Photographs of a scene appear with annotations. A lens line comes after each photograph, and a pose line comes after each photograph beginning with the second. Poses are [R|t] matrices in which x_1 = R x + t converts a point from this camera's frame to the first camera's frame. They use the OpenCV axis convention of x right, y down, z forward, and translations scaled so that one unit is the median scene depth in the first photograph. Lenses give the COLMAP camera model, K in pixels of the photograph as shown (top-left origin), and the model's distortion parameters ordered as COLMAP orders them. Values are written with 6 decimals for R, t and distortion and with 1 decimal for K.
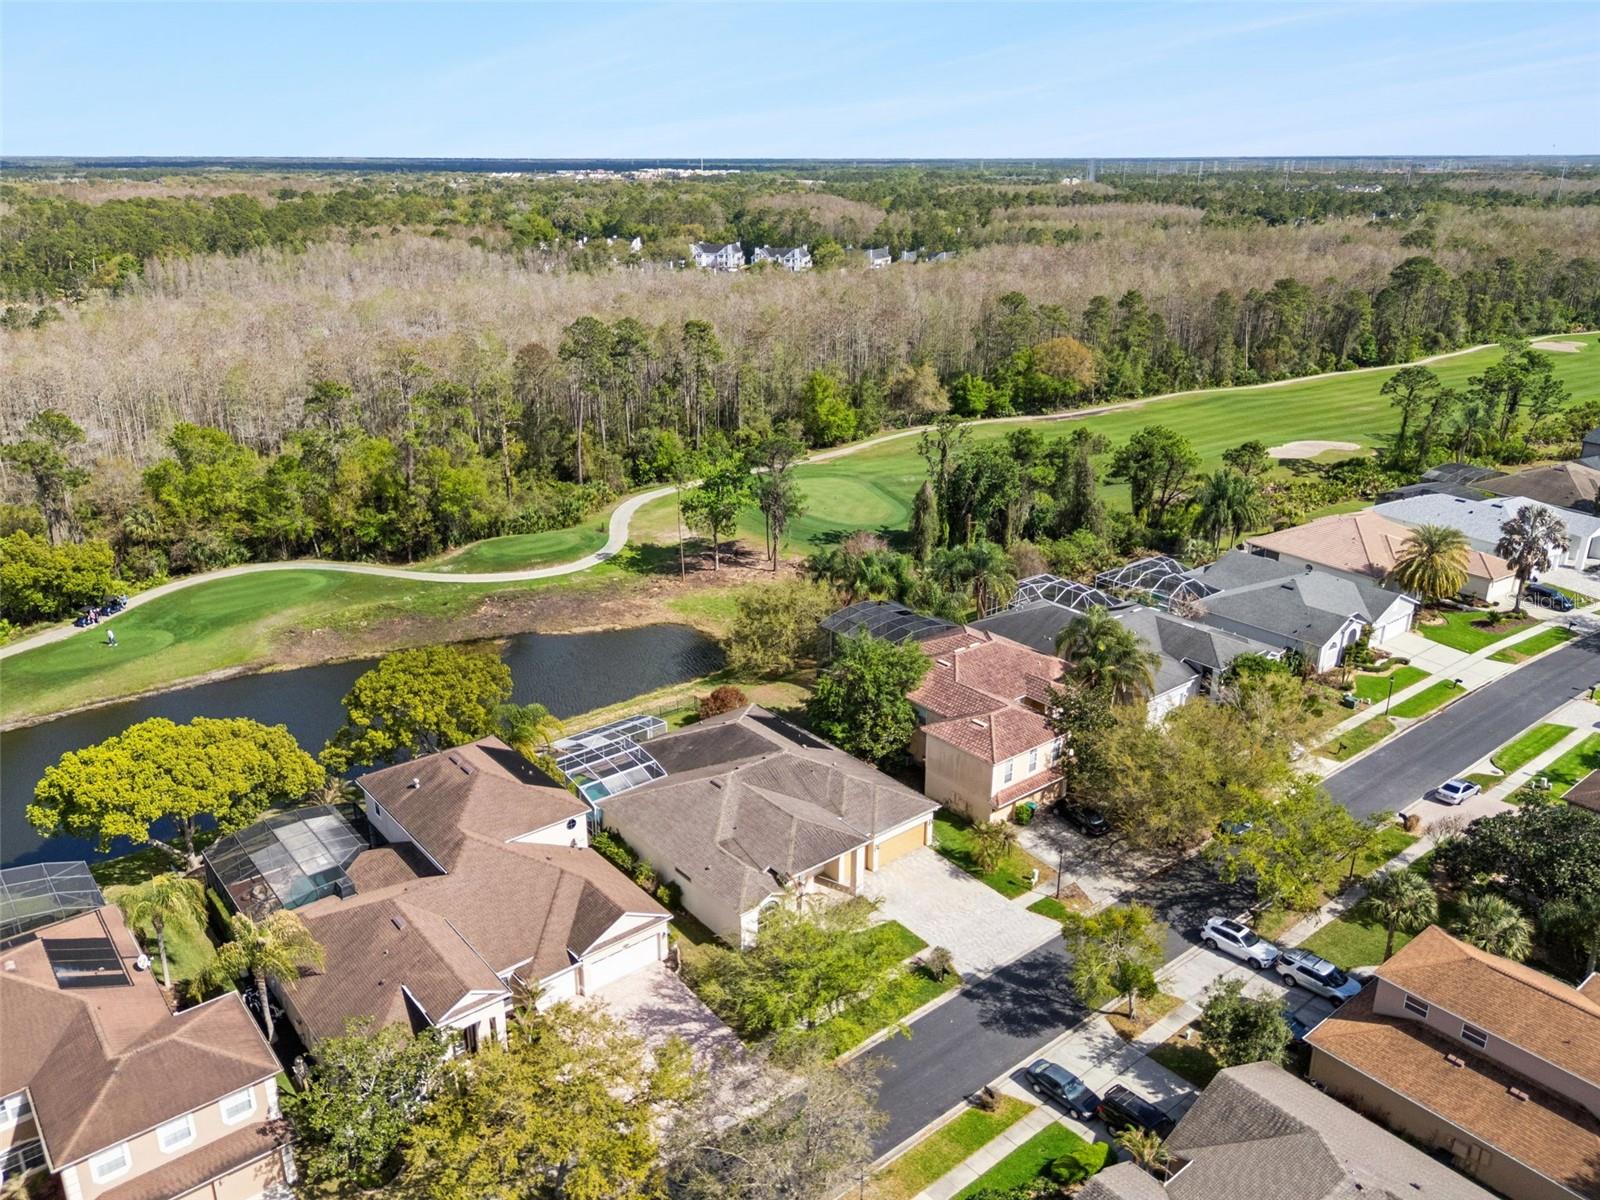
lens RADIAL K [[1183.0, 0, 803.4], [0, 1183.0, 635.0], [0, 0, 1]] dist [0.076964, -0.078381]
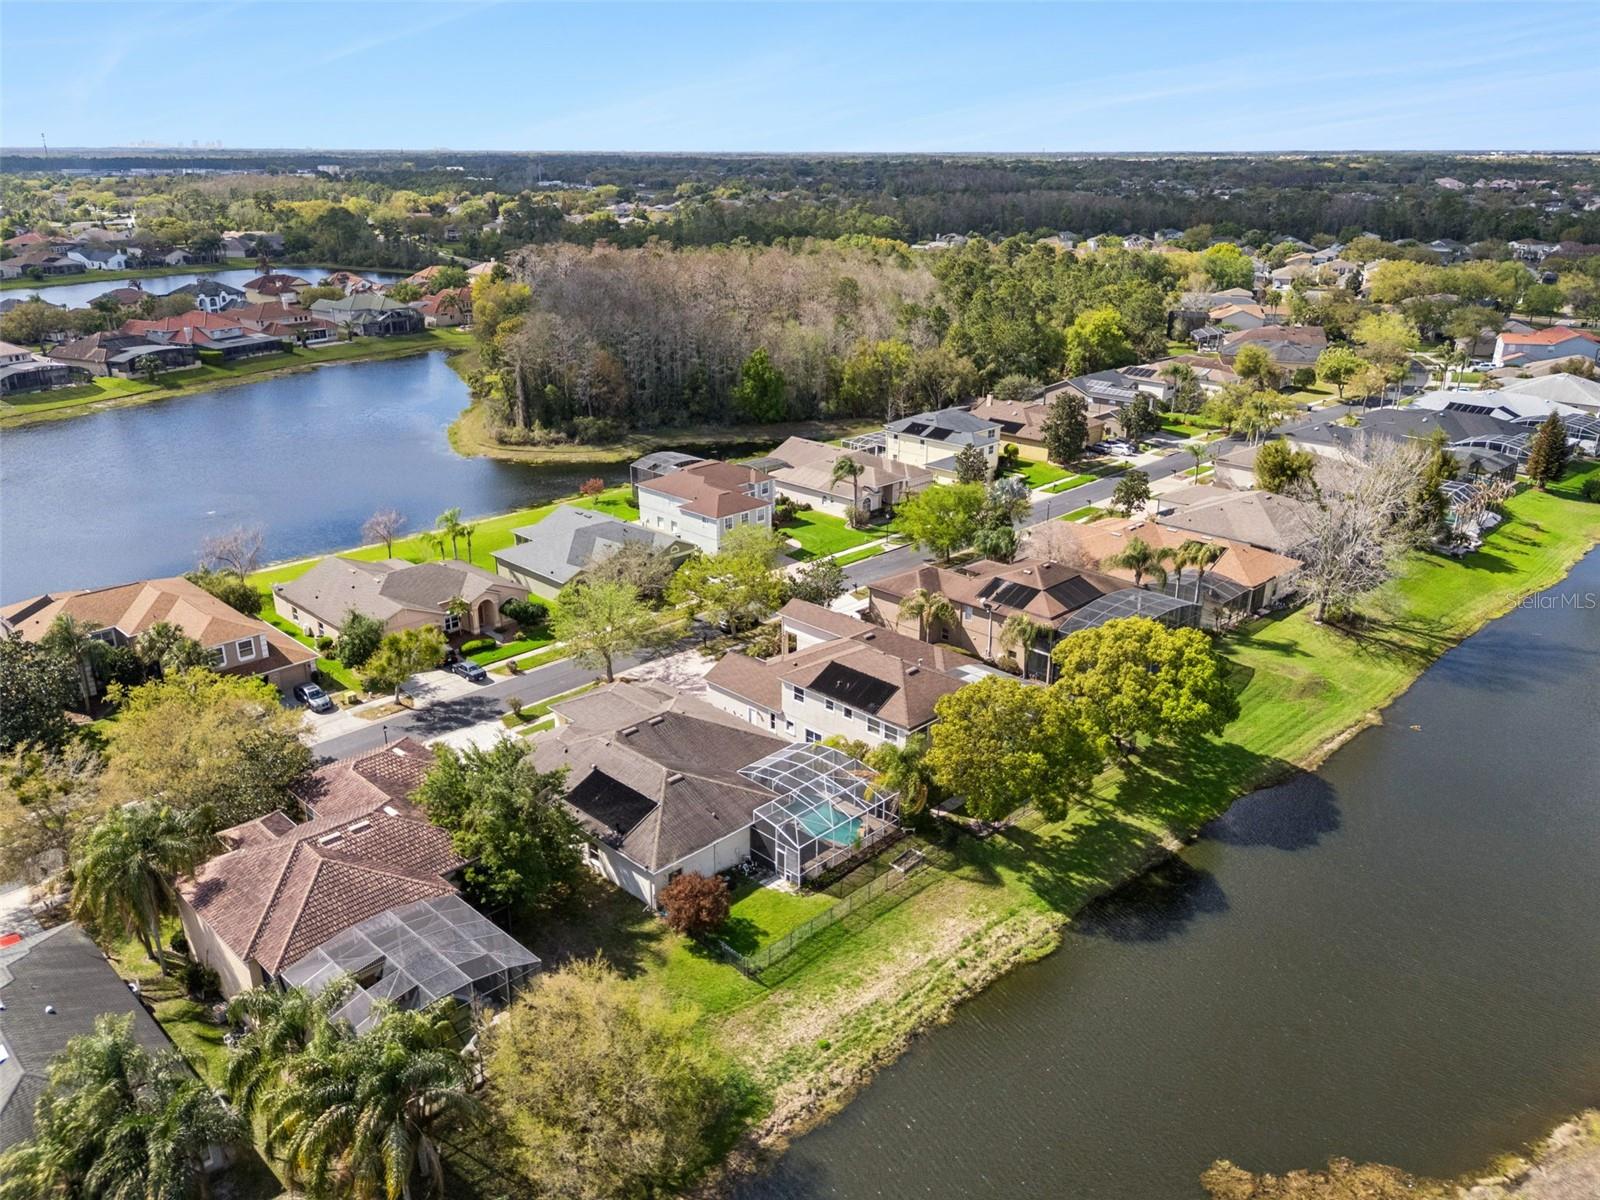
lens RADIAL K [[1183.0, 0, 803.4], [0, 1183.0, 635.0], [0, 0, 1]] dist [0.076964, -0.078381]
pose [[-0.994563, 0.038467, -0.096774, -0.053615], [-0.040170, 0.715651, 0.697302, -0.445583], [0.096079, 0.697398, -0.710215, 1.104753]]
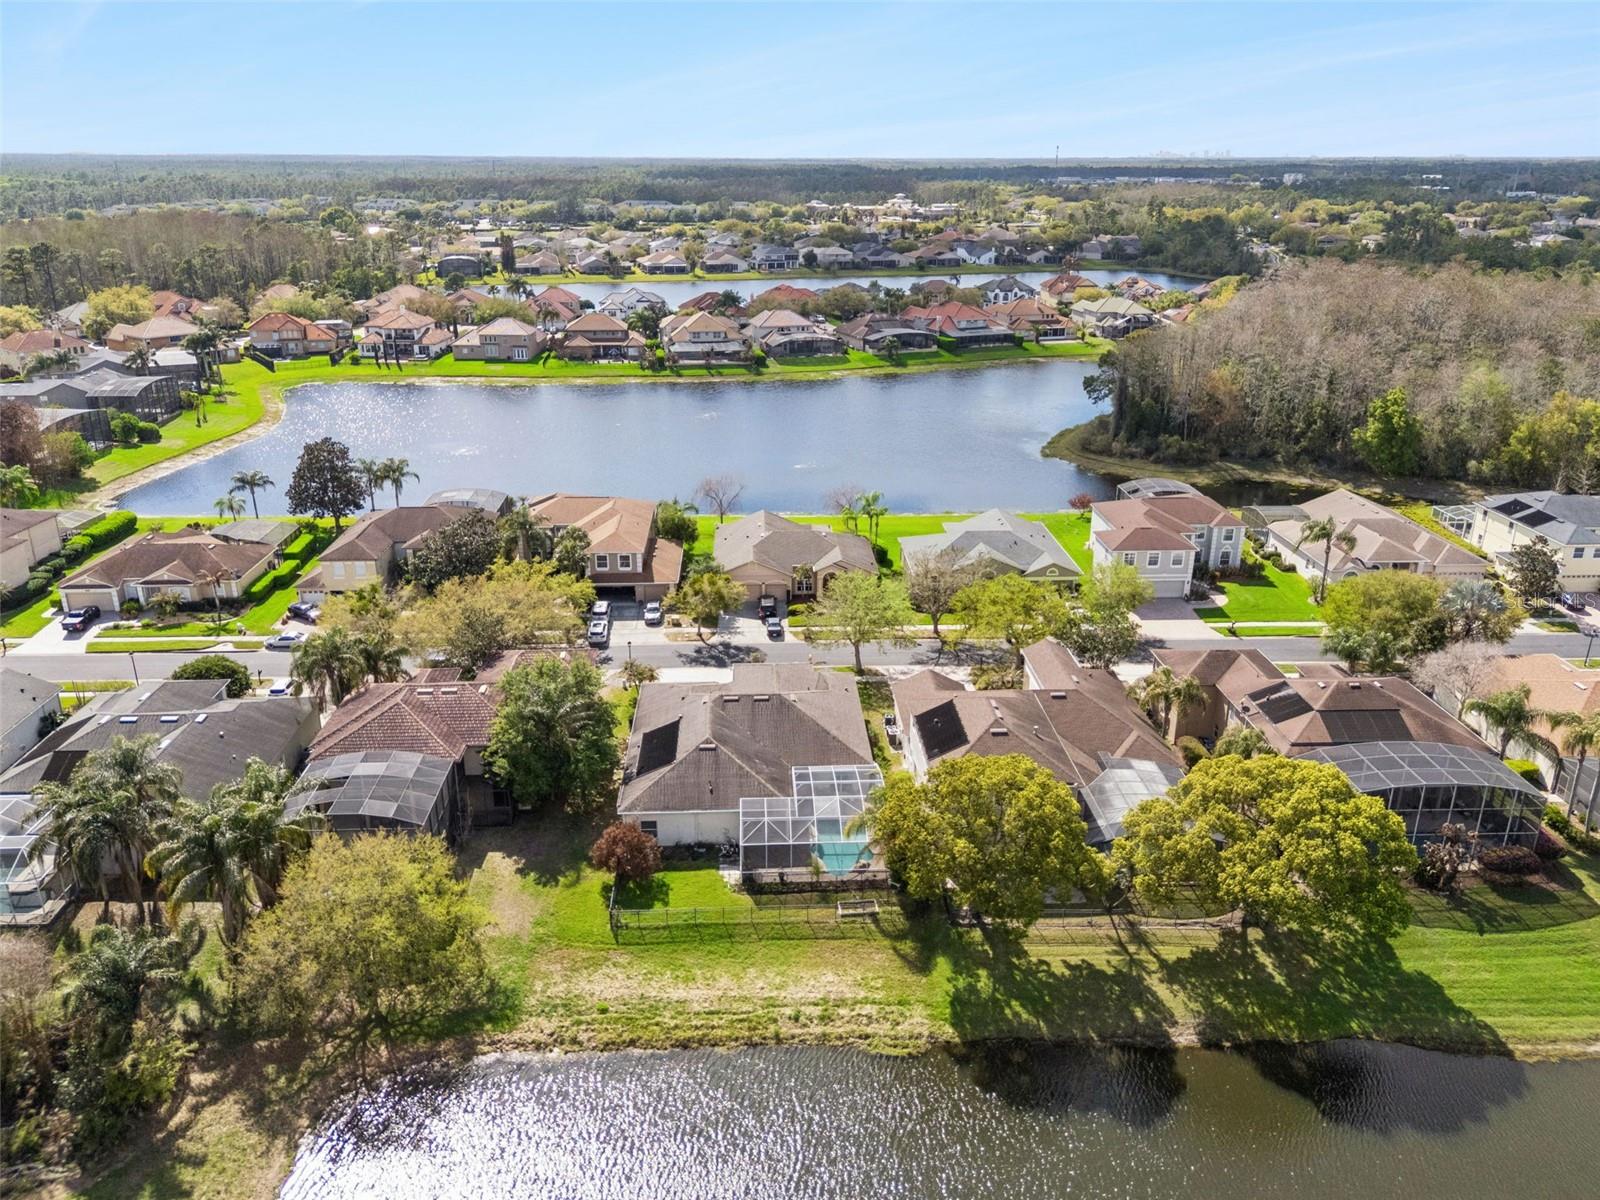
lens RADIAL K [[1183.0, 0, 803.4], [0, 1183.0, 635.0], [0, 0, 1]] dist [0.076964, -0.078381]
pose [[-0.801679, -0.226362, 0.553237, -0.444928], [0.222174, 0.746383, 0.627336, -0.405589], [-0.554932, 0.625837, -0.548068, 1.002084]]
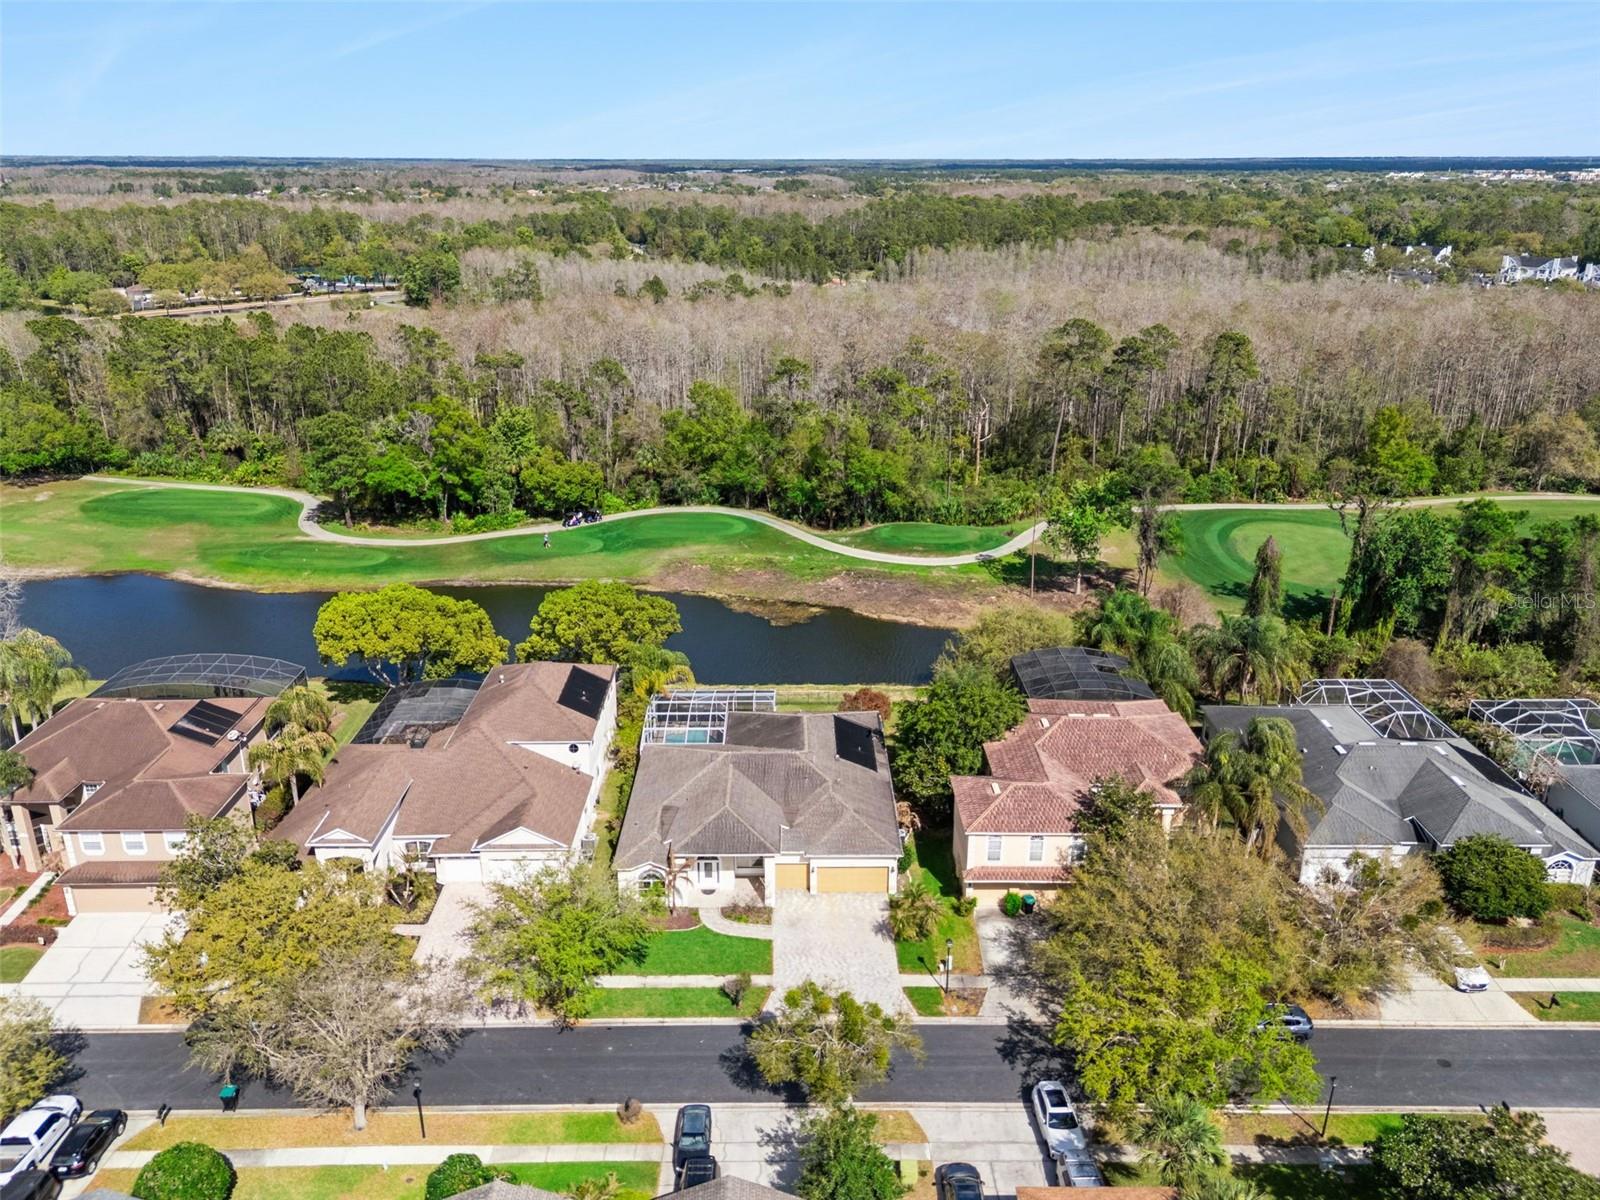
lens RADIAL K [[1196.9, 0, 803.3], [0, 1196.9, 640.7], [0, 0, 1]] dist [0.081292, -0.082490]
pose [[0.776331, 0.235808, -0.584555, 0.365105], [-0.236314, 0.968629, 0.076901, -0.046569], [0.584351, 0.078438, 0.807701, 0.121157]]
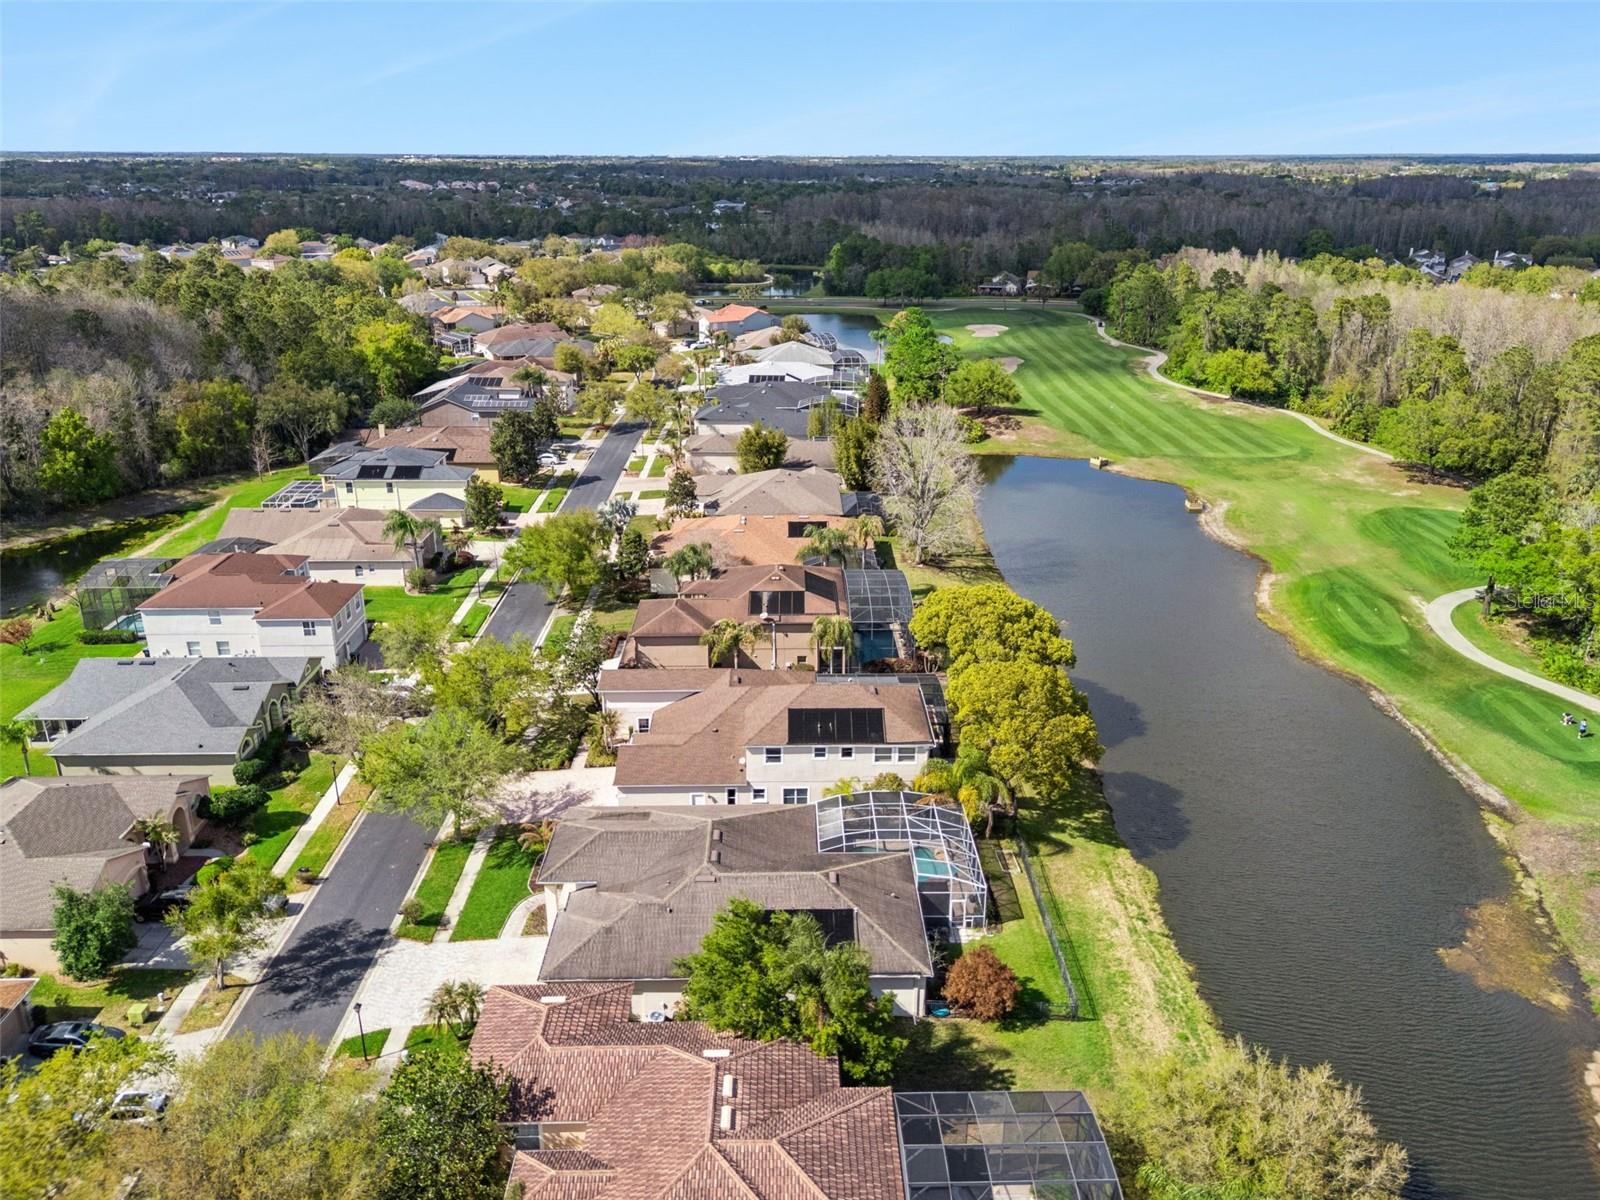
lens RADIAL K [[1183.0, 0, 803.4], [0, 1183.0, 635.0], [0, 0, 1]] dist [0.076964, -0.078381]
pose [[-0.618772, 0.293812, -0.728557, 0.332648], [-0.298242, 0.770126, 0.563877, -0.340567], [0.726755, 0.566198, -0.388905, 0.843242]]
